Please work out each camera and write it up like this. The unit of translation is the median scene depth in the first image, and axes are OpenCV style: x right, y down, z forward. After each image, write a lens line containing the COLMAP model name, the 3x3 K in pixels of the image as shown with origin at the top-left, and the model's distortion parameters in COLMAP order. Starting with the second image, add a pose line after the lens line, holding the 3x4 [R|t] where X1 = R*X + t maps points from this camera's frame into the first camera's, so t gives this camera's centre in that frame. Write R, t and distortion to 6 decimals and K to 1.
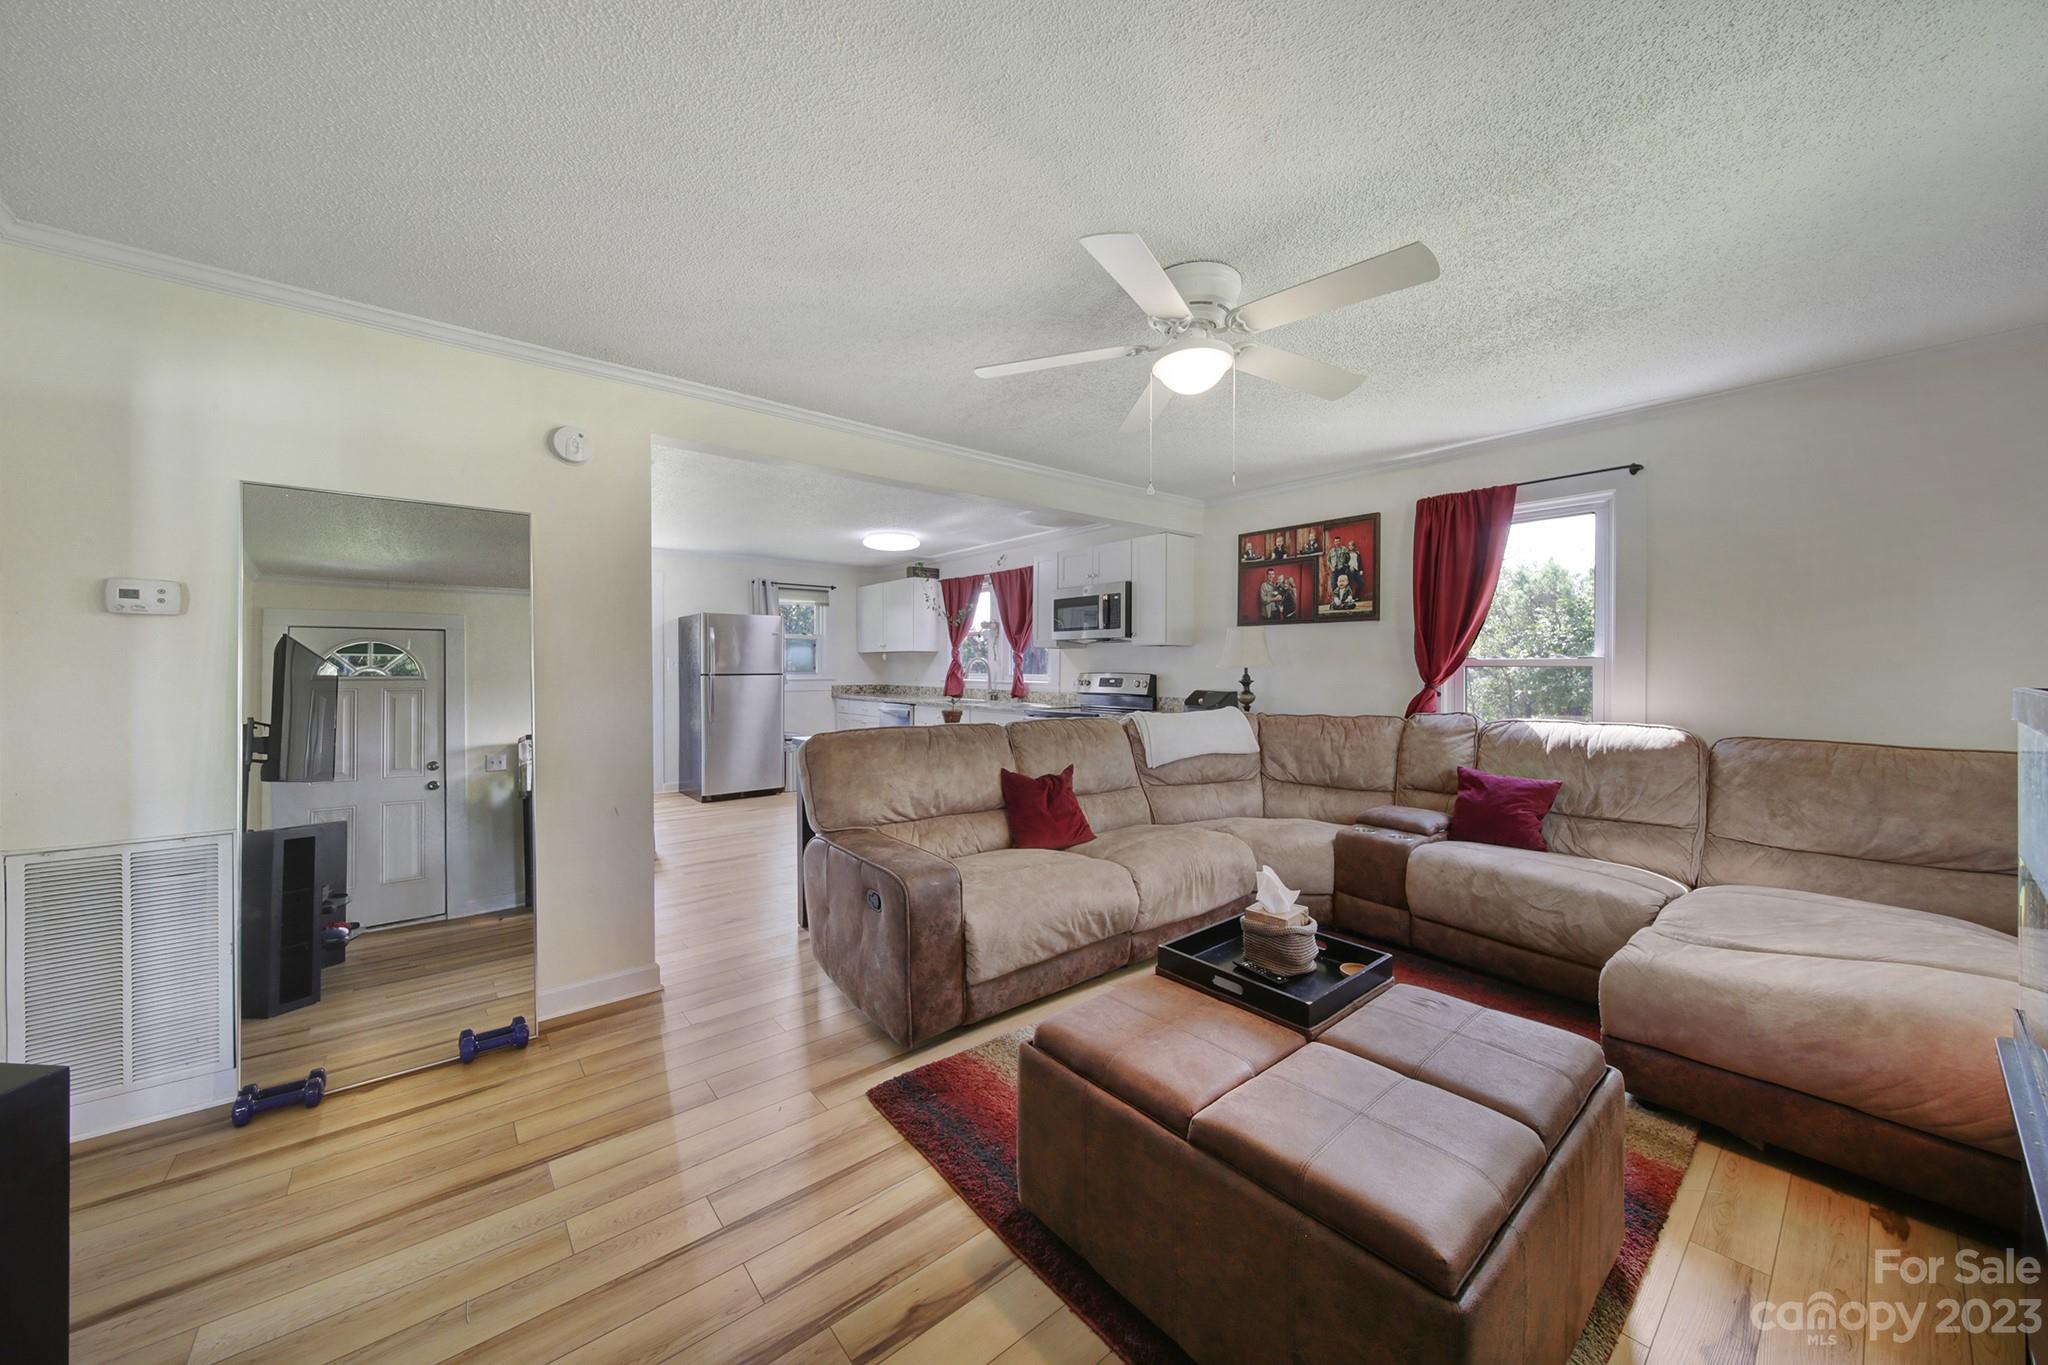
lens RADIAL K [[730.1, 0, 1007.5], [0, 730.1, 669.4], [0, 0, 1]] dist [0.000454, -0.001590]
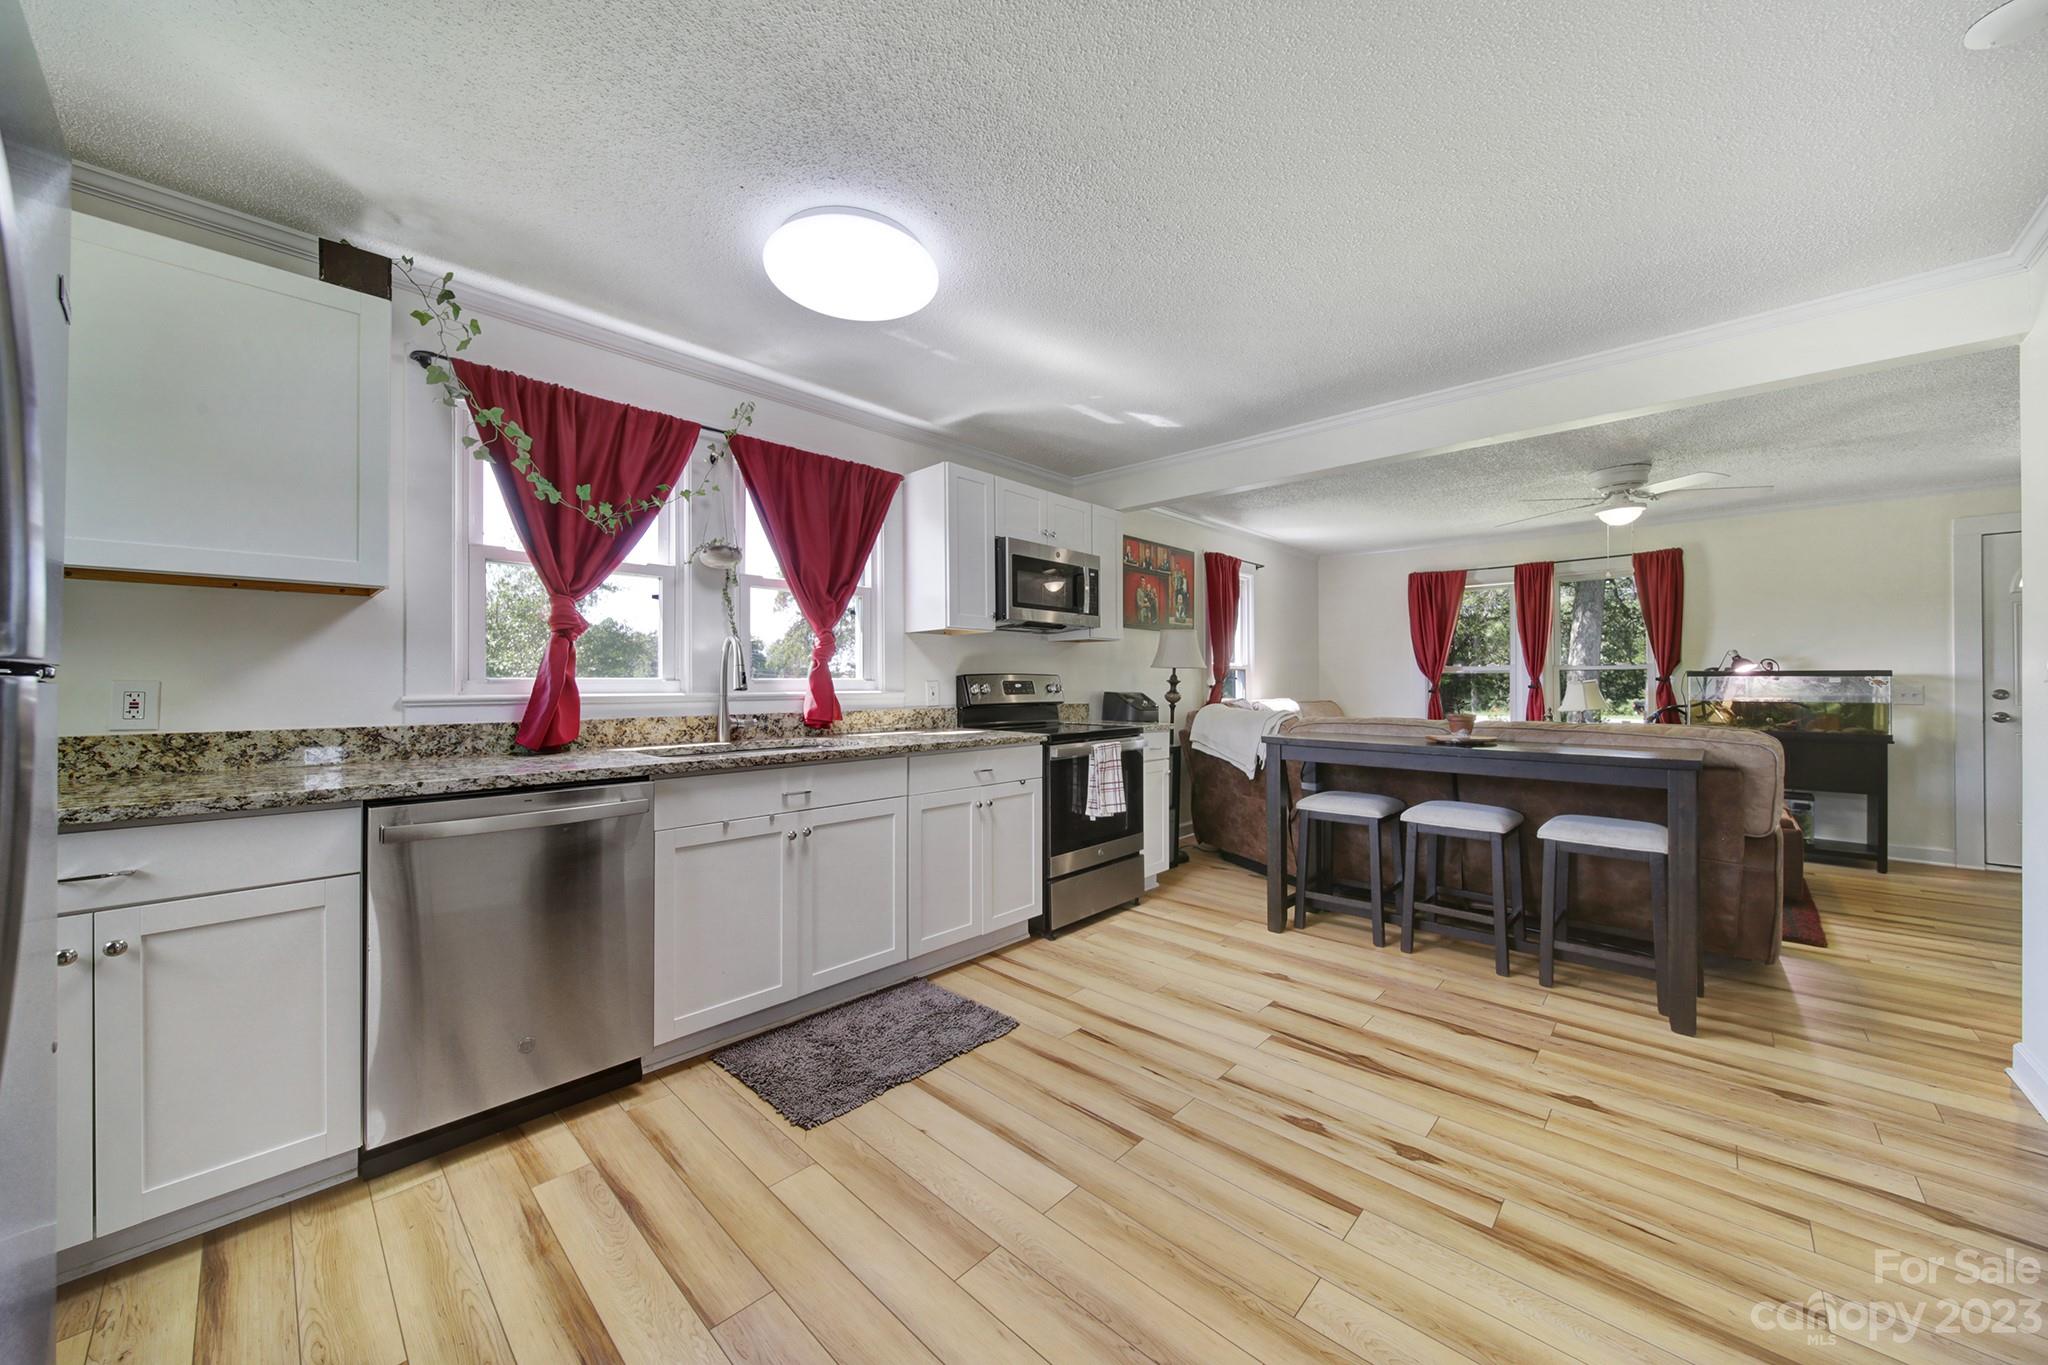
lens RADIAL K [[730.1, 0, 1027.1], [0, 730.1, 679.8], [0, 0, 1]] dist [0.000454, -0.001590]
pose [[-0.146512, 0.000814, 0.989209, -0.683111], [0.005090, 0.999987, -0.000069, 0.013049], [-0.989196, 0.005025, -0.146514, 1.351522]]
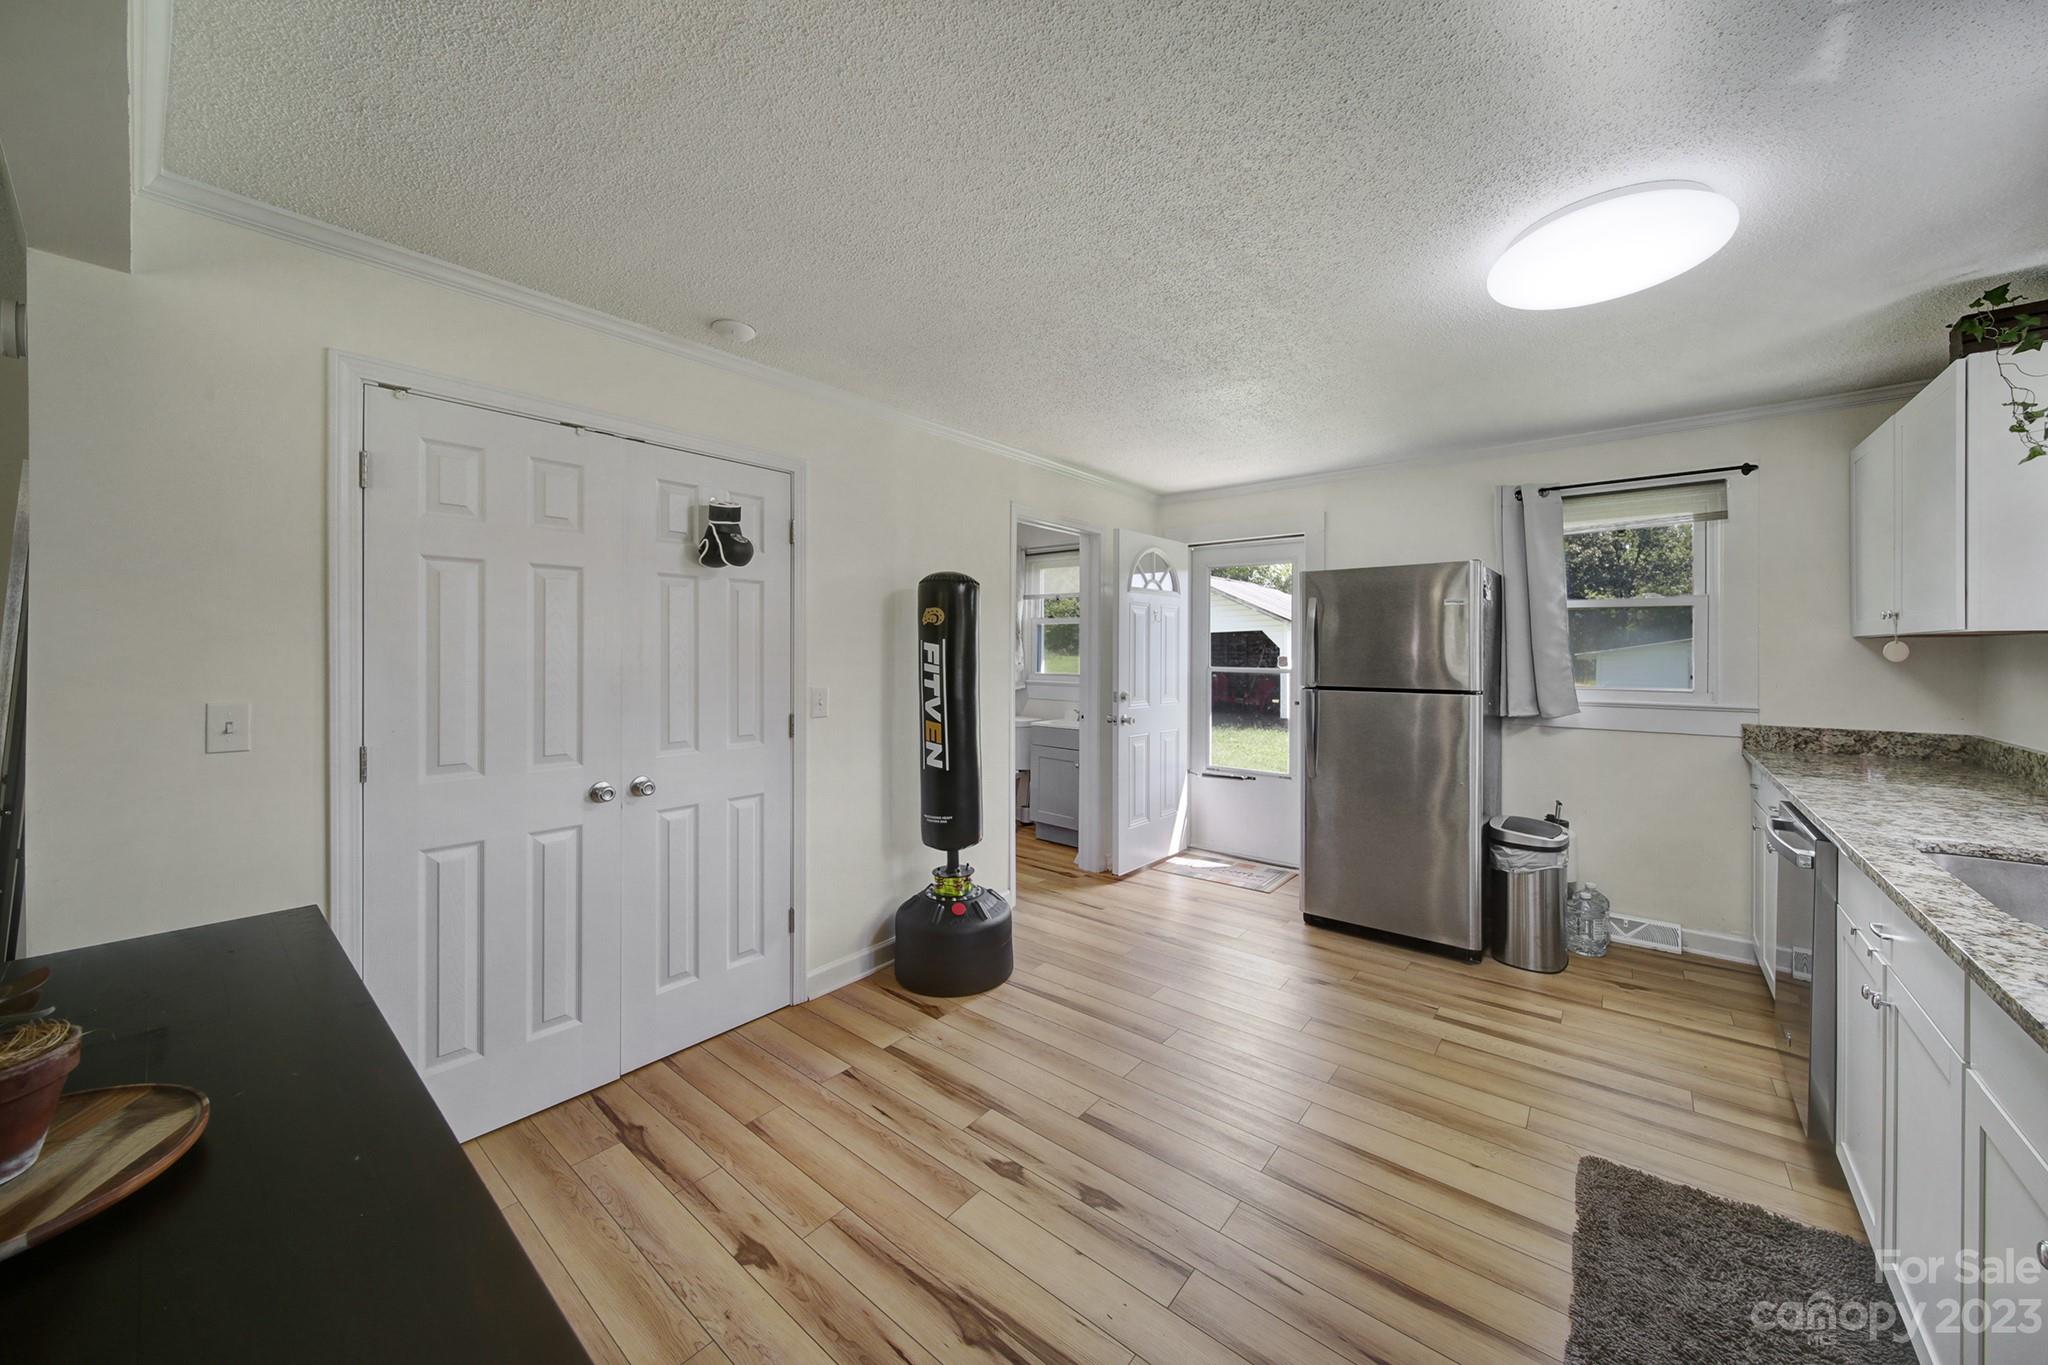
lens RADIAL K [[730.1, 0, 1030.5], [0, 730.1, 645.8], [0, 0, 1]] dist [0.000454, -0.001590]
pose [[0.213069, -0.004591, -0.977026, 0.096652], [-0.006545, 0.999960, -0.006126, -0.026413], [0.977015, 0.007700, 0.213030, 1.006598]]
